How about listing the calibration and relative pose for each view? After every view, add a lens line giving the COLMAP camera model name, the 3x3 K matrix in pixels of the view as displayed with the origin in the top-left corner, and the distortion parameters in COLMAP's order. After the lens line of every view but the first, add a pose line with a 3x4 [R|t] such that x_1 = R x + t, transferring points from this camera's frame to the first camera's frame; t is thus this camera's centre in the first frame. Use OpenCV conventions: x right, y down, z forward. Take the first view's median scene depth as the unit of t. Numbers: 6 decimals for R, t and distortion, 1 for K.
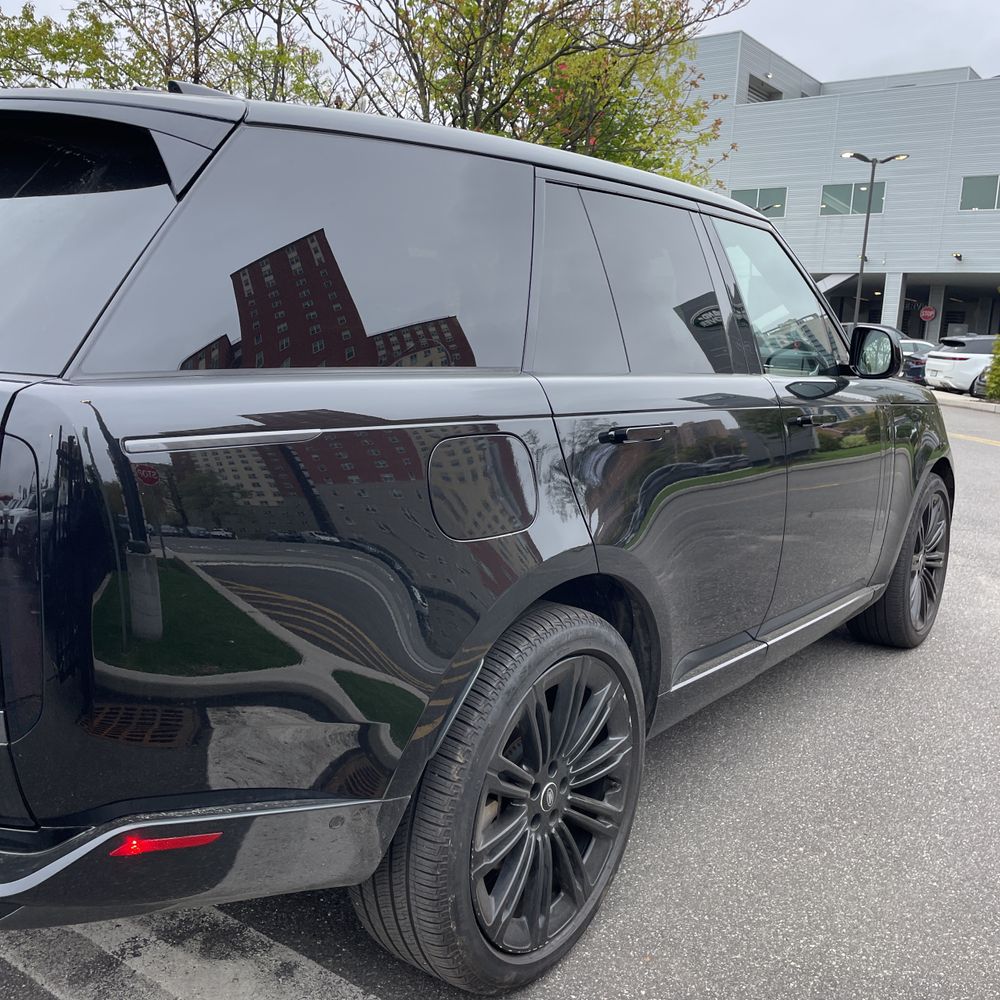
lens RADIAL K [[991.9, 0, 502.1], [0, 991.9, 508.6], [0, 0, 1]] dist [0.086383, -0.112788]
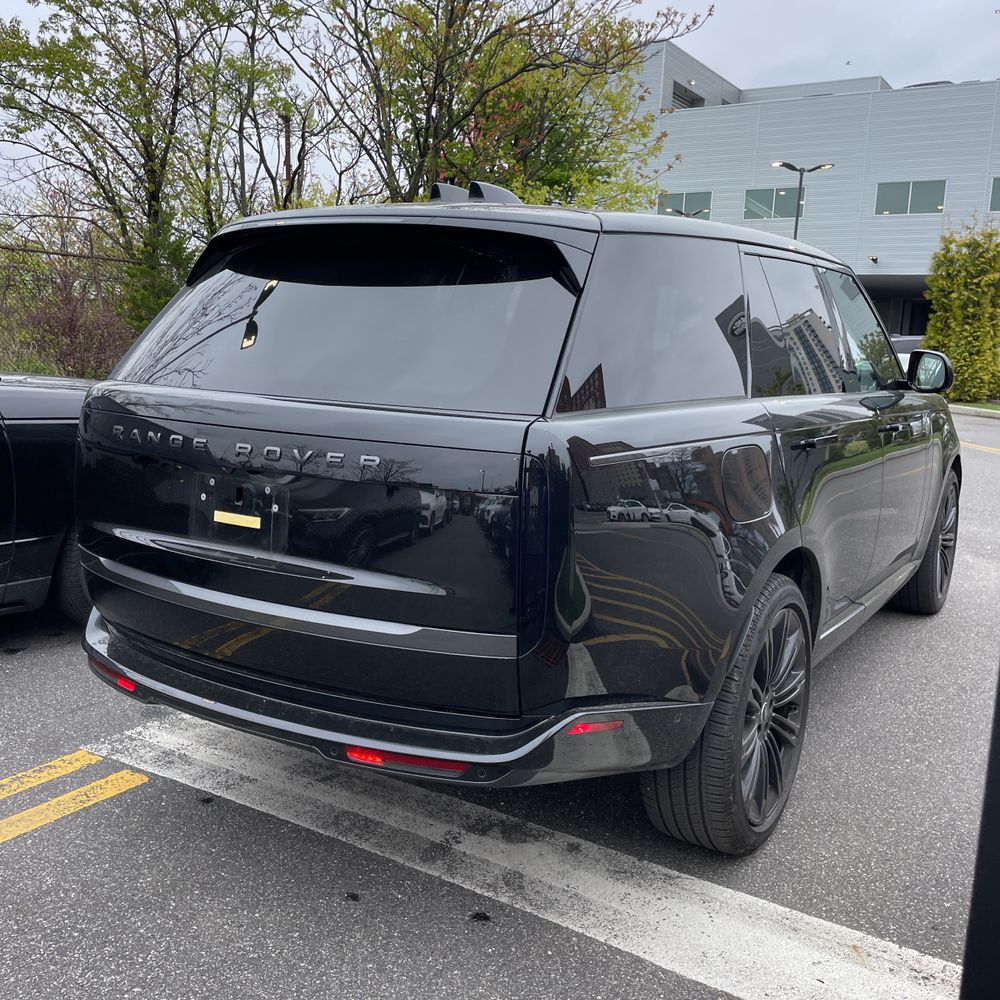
lens RADIAL K [[992.4, 0, 505.7], [0, 992.4, 510.9], [0, 0, 1]] dist [0.083280, -0.112005]
pose [[0.996741, -0.019324, 0.078323, -0.059440], [0.019078, 0.999810, 0.003886, 0.000565], [-0.078383, -0.002379, 0.996920, -0.047185]]
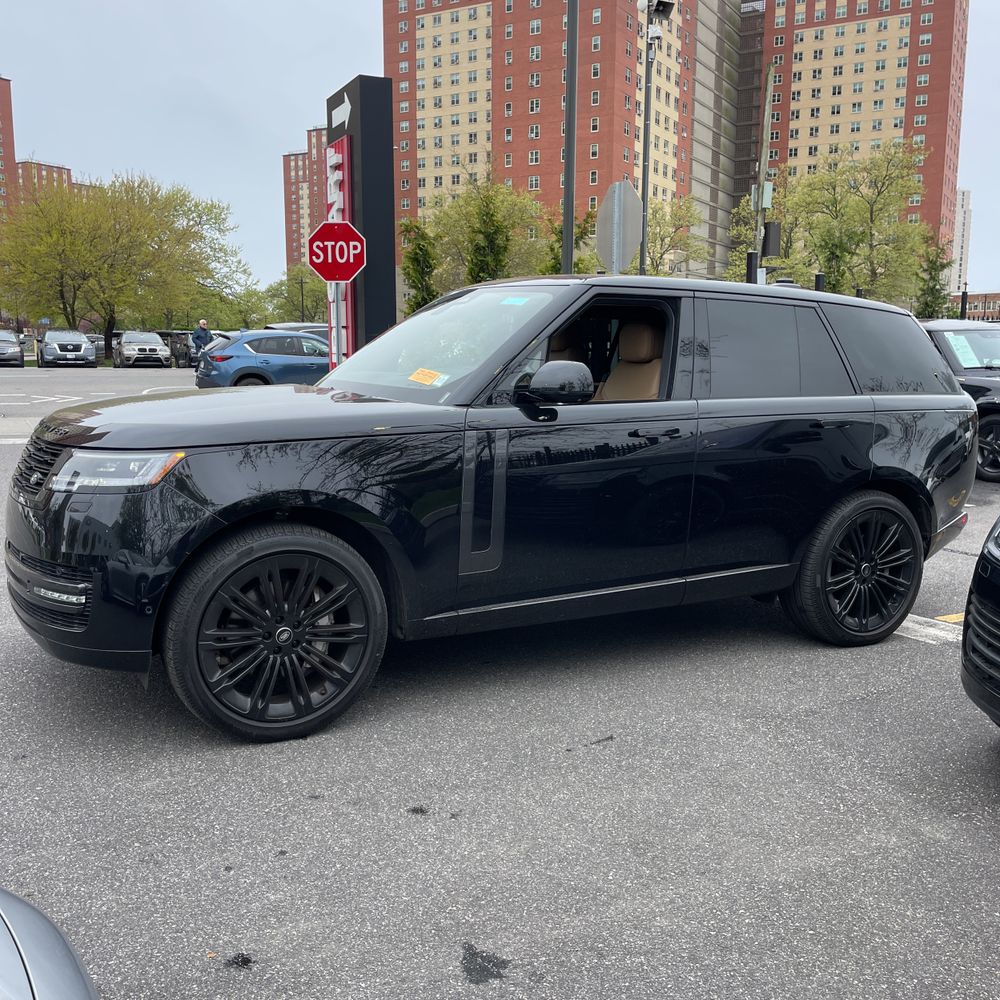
lens RADIAL K [[998.5, 0, 500.0], [0, 998.5, 500.0], [0, 0, 1]] dist [0.079888, -0.105598]
pose [[-0.899748, -0.117685, 0.420242, -0.128148], [0.021043, 0.950134, 0.311130, -0.111909], [-0.435902, 0.288782, -0.852405, 0.571610]]
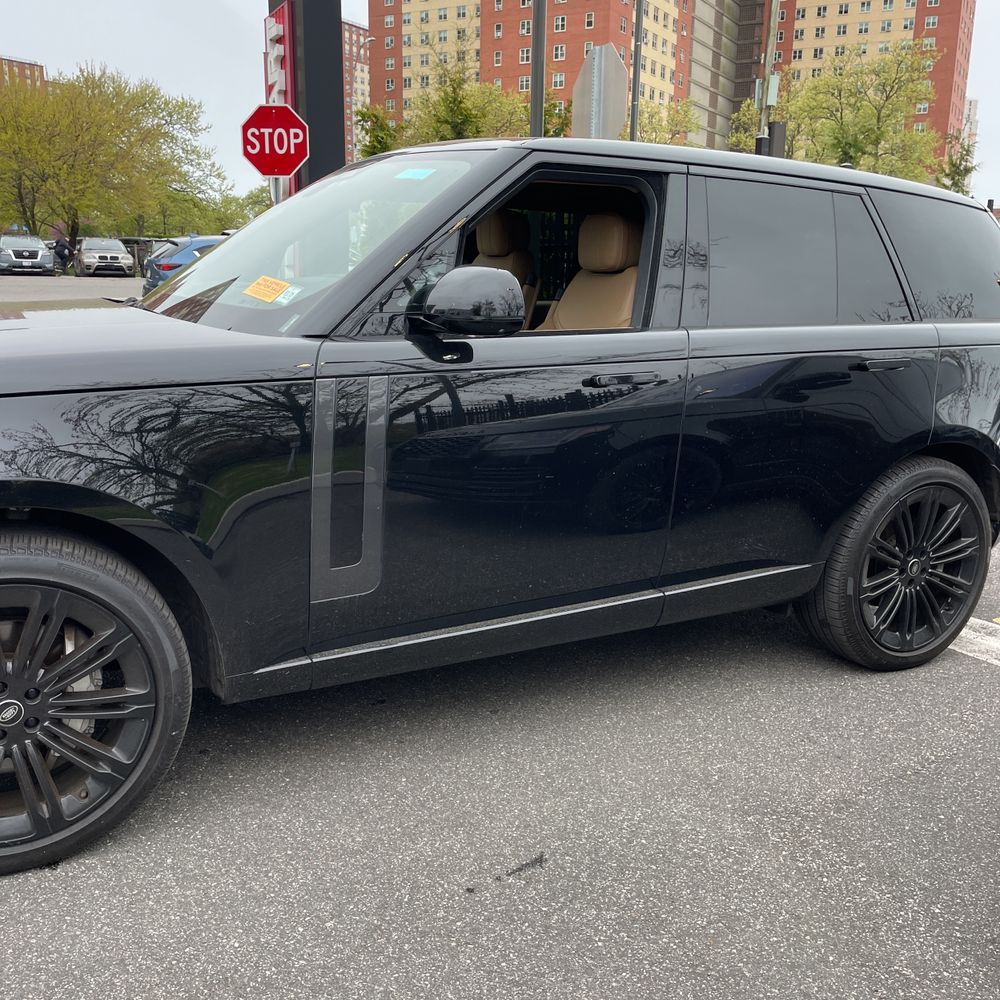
lens RADIAL K [[998.5, 0, 493.3], [0, 998.5, 507.2], [0, 0, 1]] dist [0.079598, -0.103626]
pose [[-0.900370, -0.163378, 0.403287, -0.102732], [0.010214, 0.918641, 0.394961, -0.092400], [-0.435004, 0.359731, -0.825448, 0.474415]]
